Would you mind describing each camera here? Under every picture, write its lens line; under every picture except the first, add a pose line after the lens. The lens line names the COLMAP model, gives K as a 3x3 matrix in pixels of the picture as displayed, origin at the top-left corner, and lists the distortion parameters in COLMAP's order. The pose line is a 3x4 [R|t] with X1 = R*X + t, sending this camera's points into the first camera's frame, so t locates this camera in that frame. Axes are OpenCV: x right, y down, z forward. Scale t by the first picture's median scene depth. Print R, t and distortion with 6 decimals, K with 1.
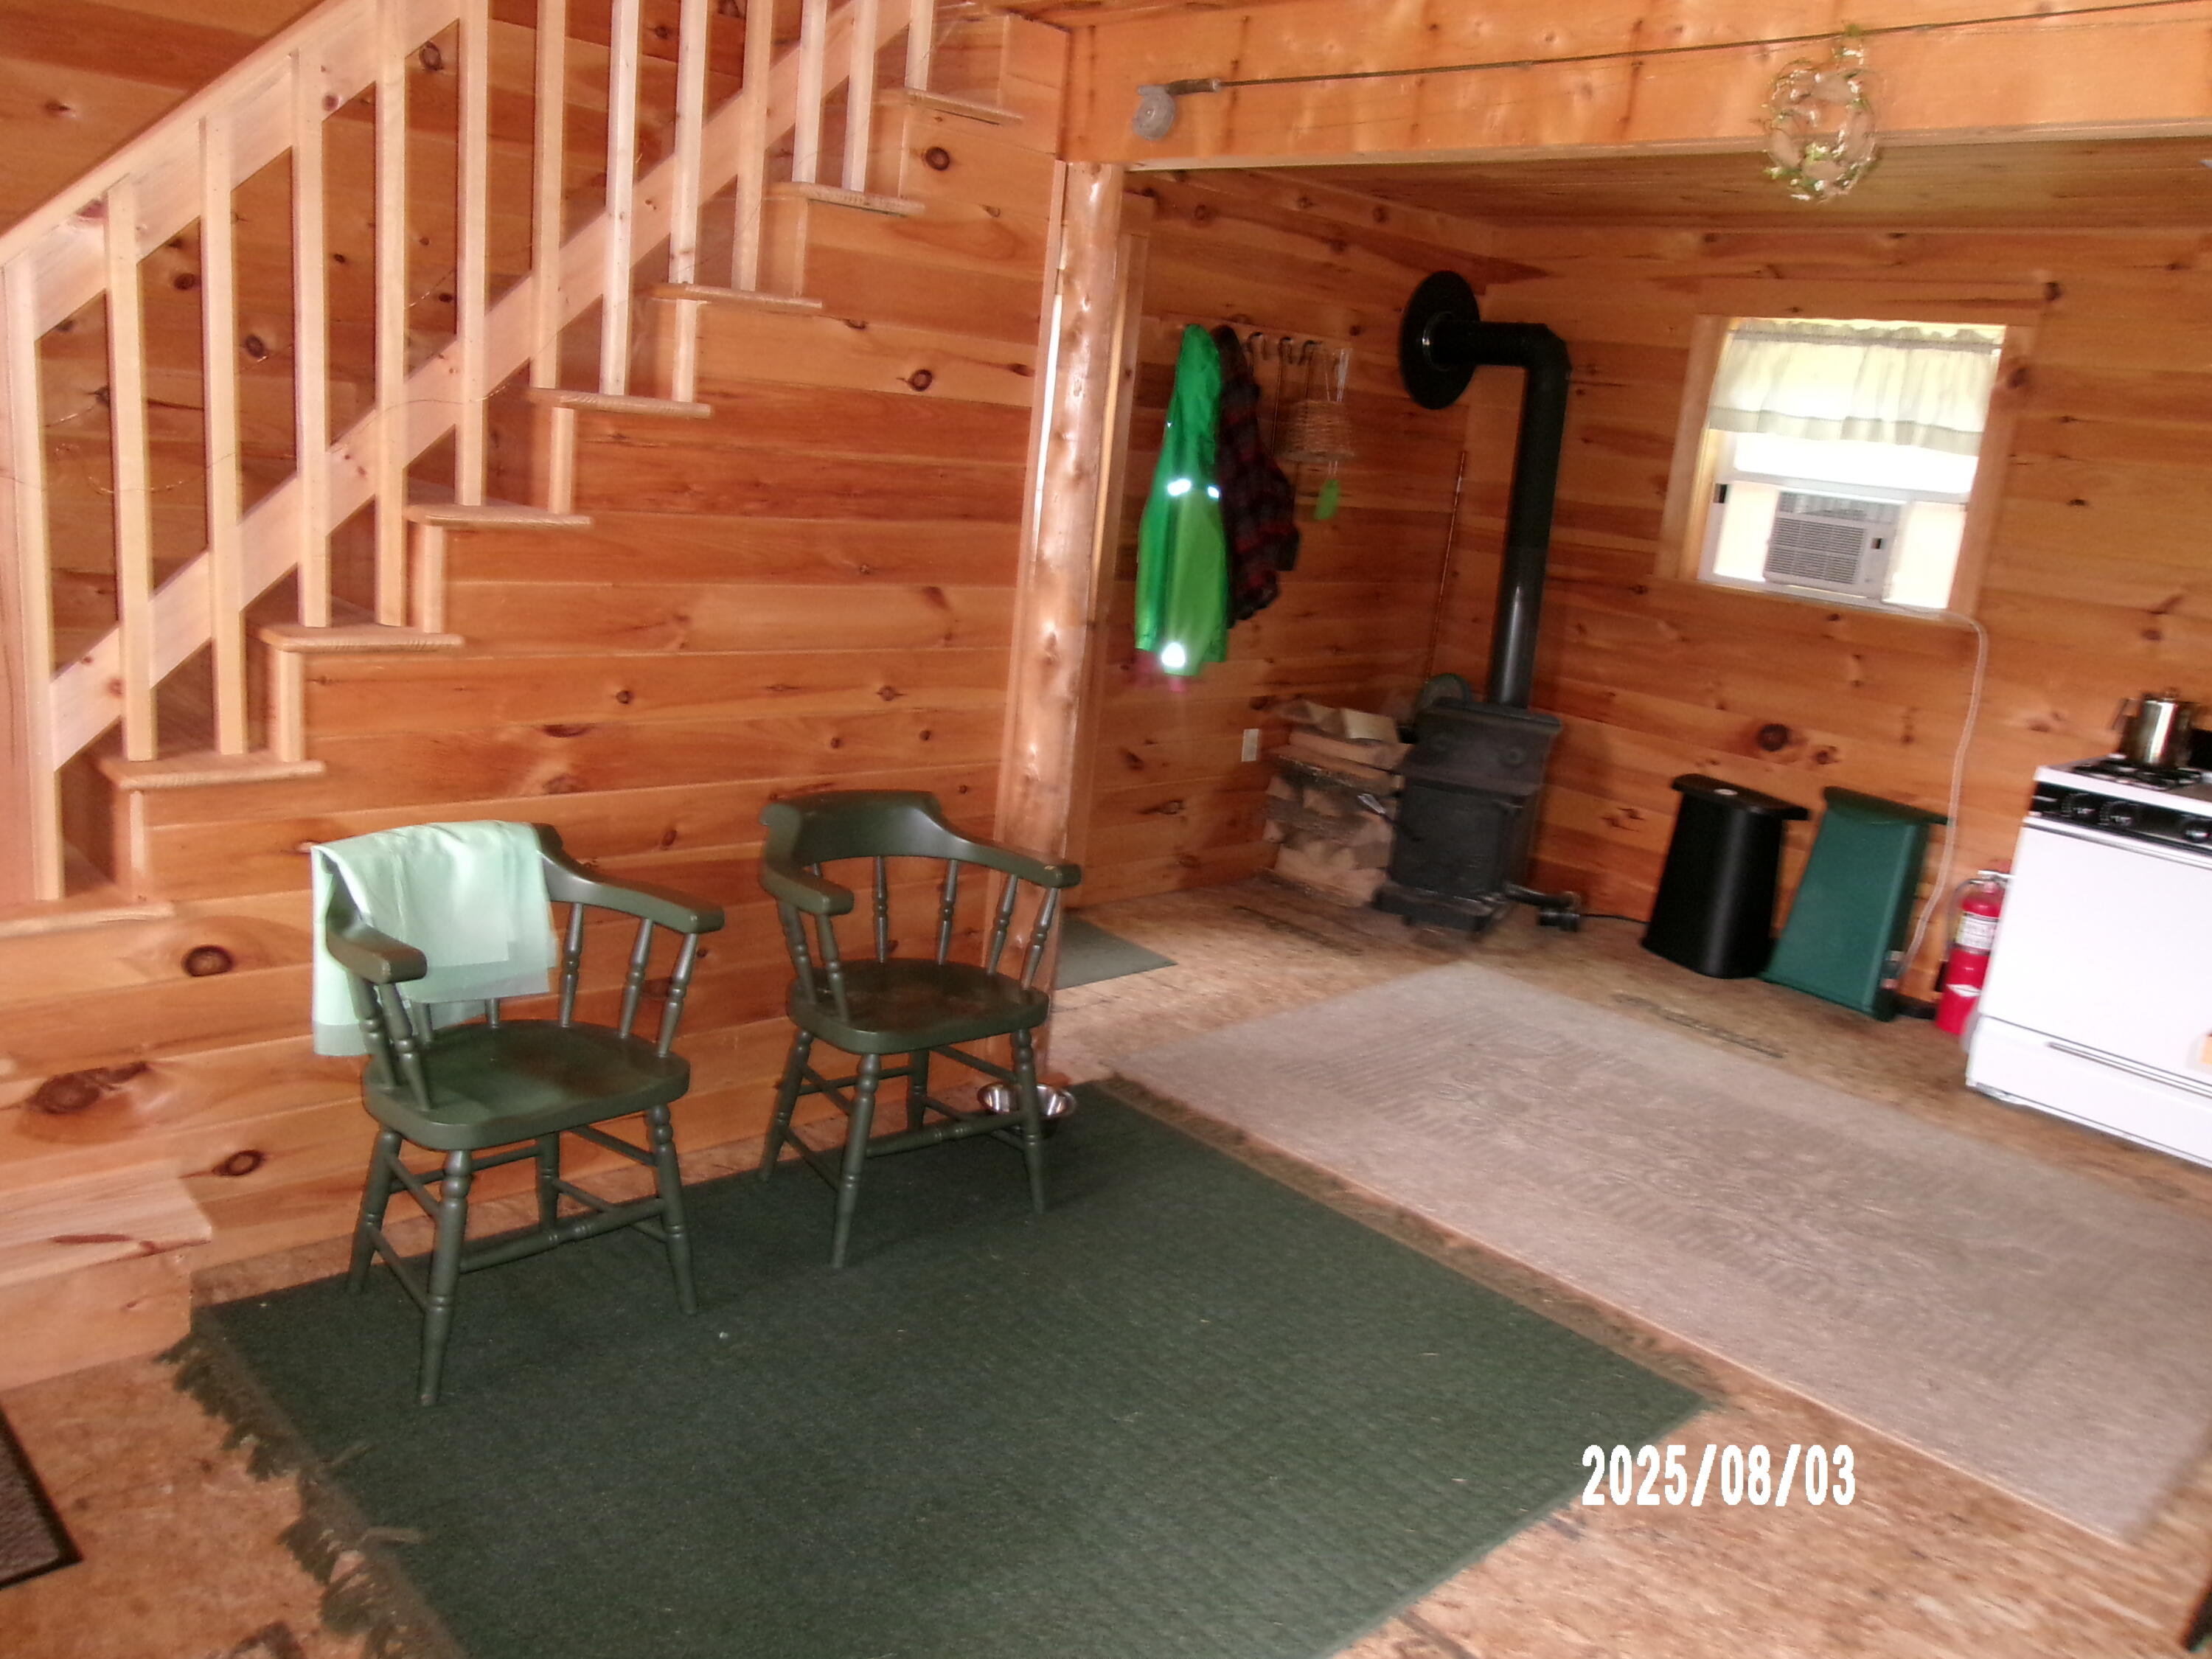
lens RADIAL K [[1715.8, 0, 1115.0], [0, 1715.8, 819.4], [0, 0, 1]] dist [-0.025000, 0.057970]
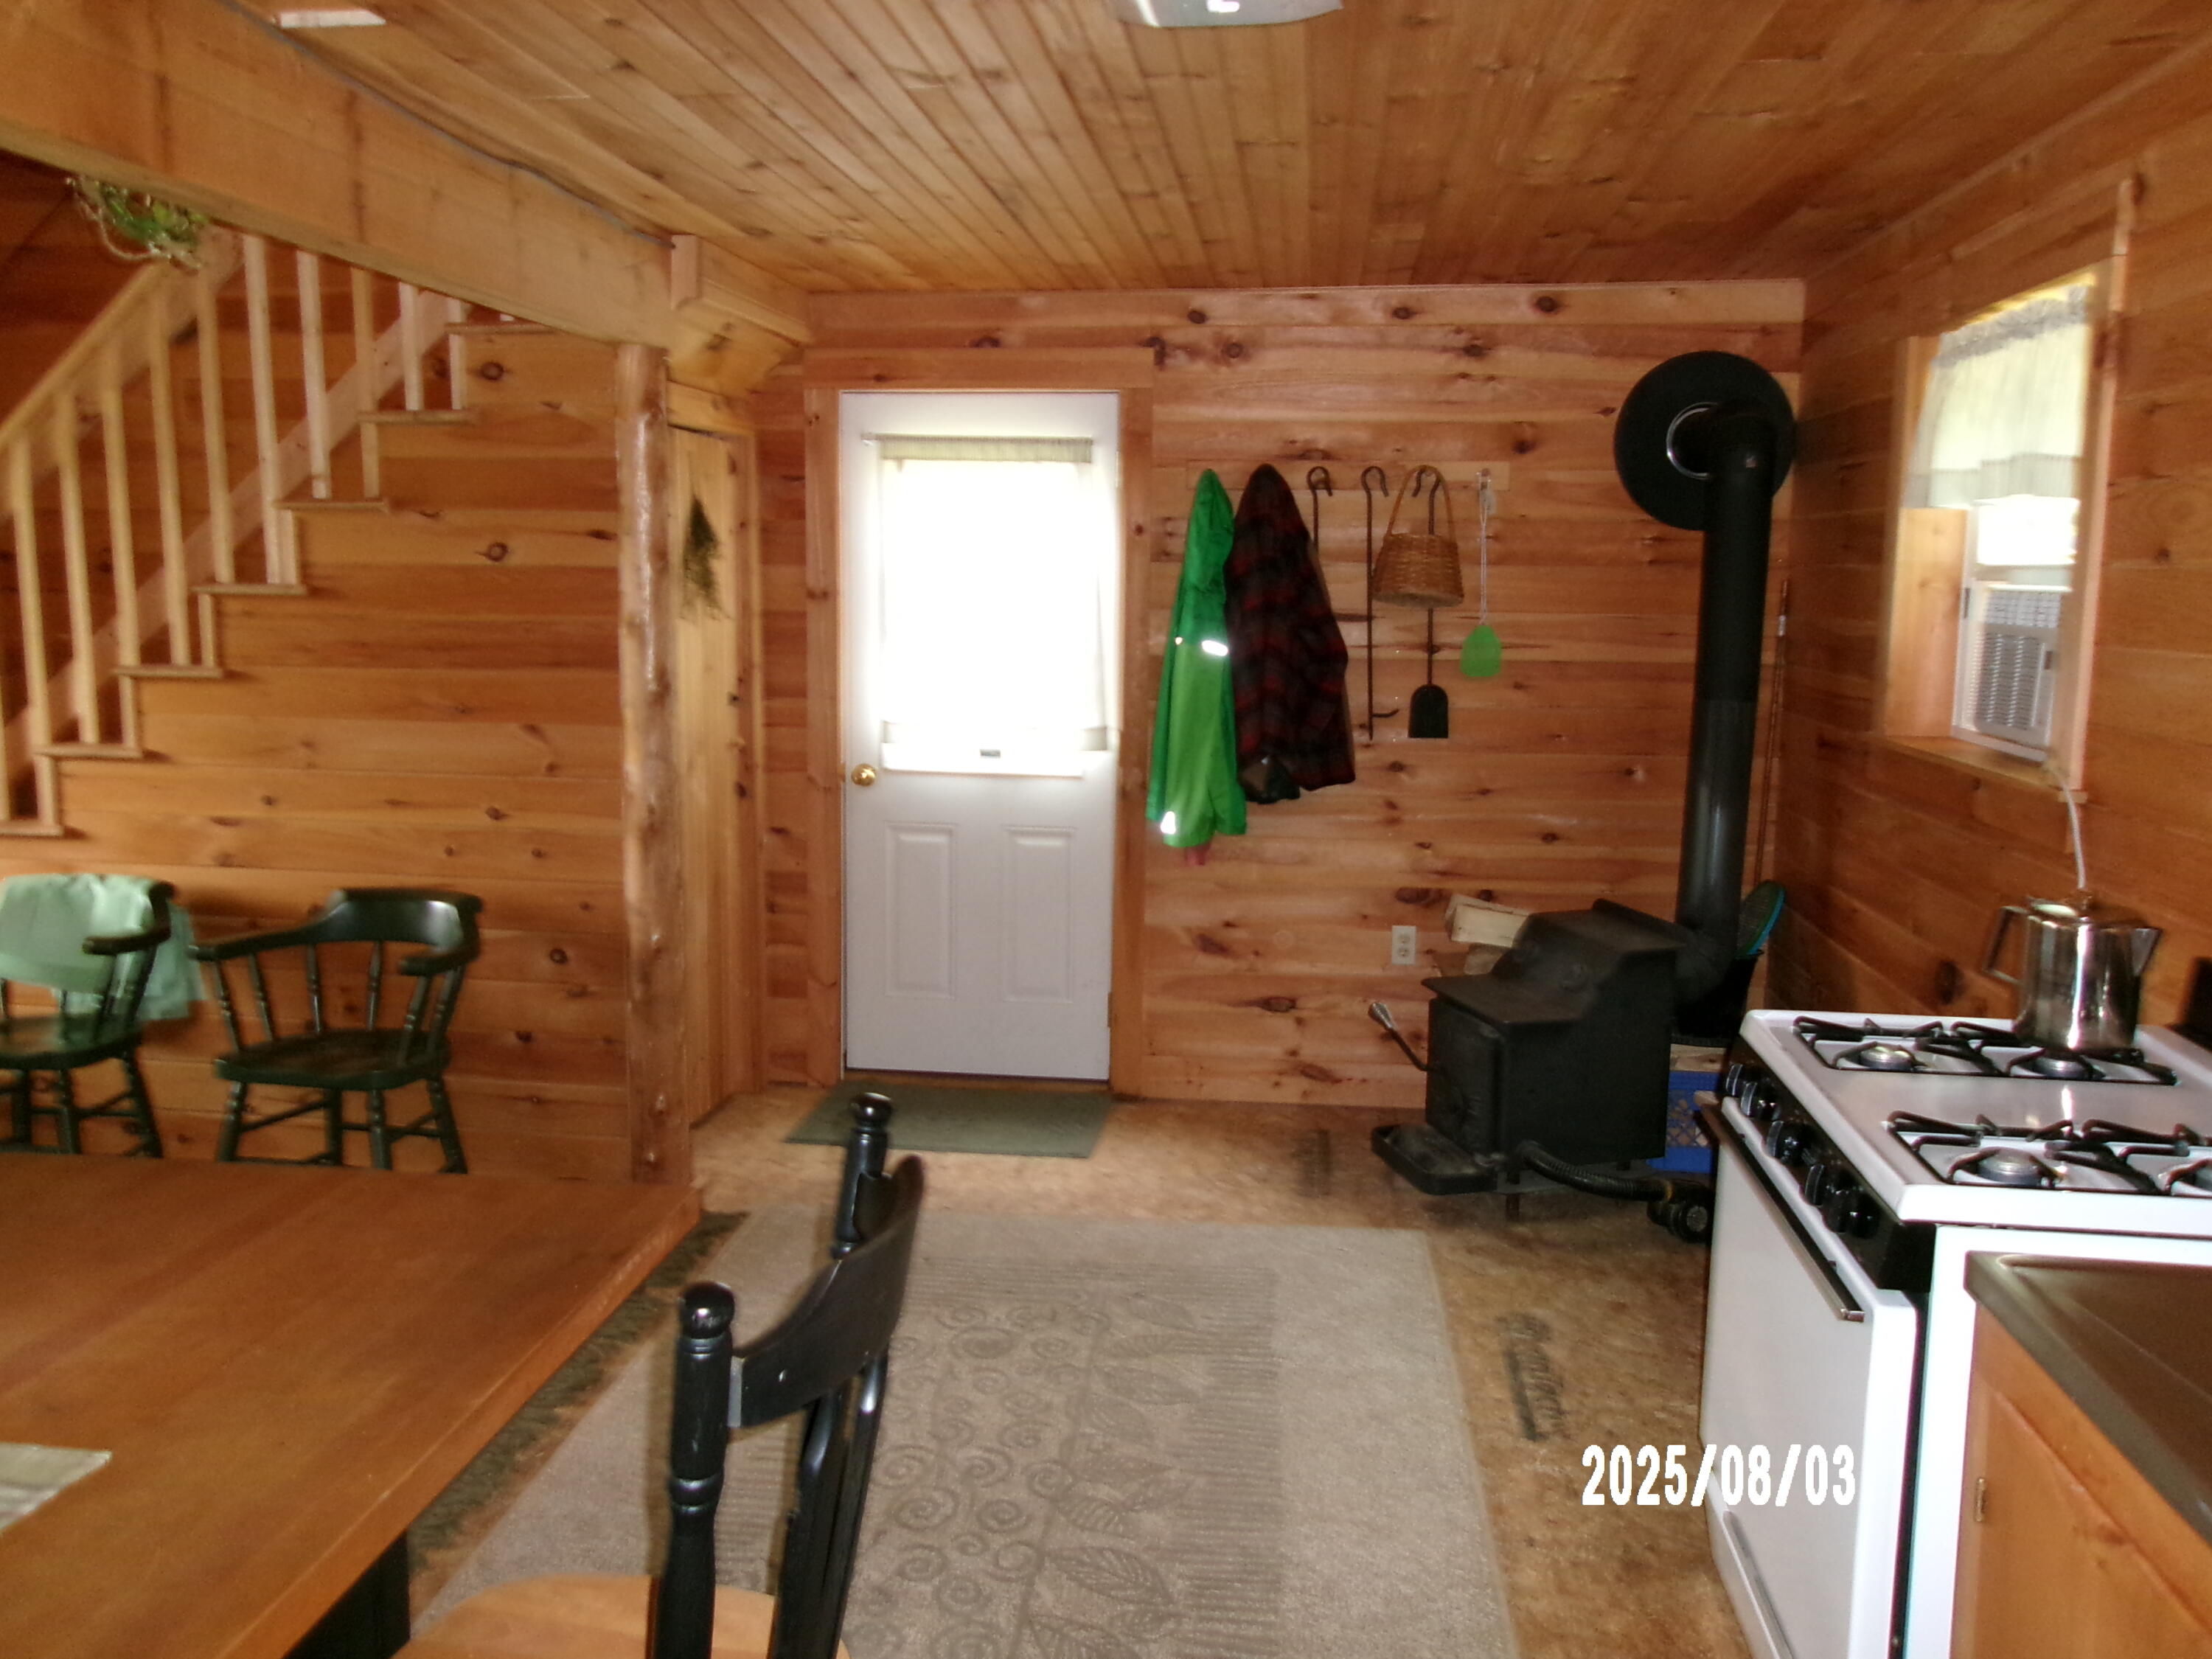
lens RADIAL K [[1721.3, 0, 1108.7], [0, 1721.3, 819.1], [0, 0, 1]] dist [-0.034449, -0.000568]
pose [[0.628644, 0.010785, -0.777619, 1.039104], [-0.127344, 0.987835, -0.089247, -0.018361], [0.767197, 0.155129, 0.622370, 0.582039]]
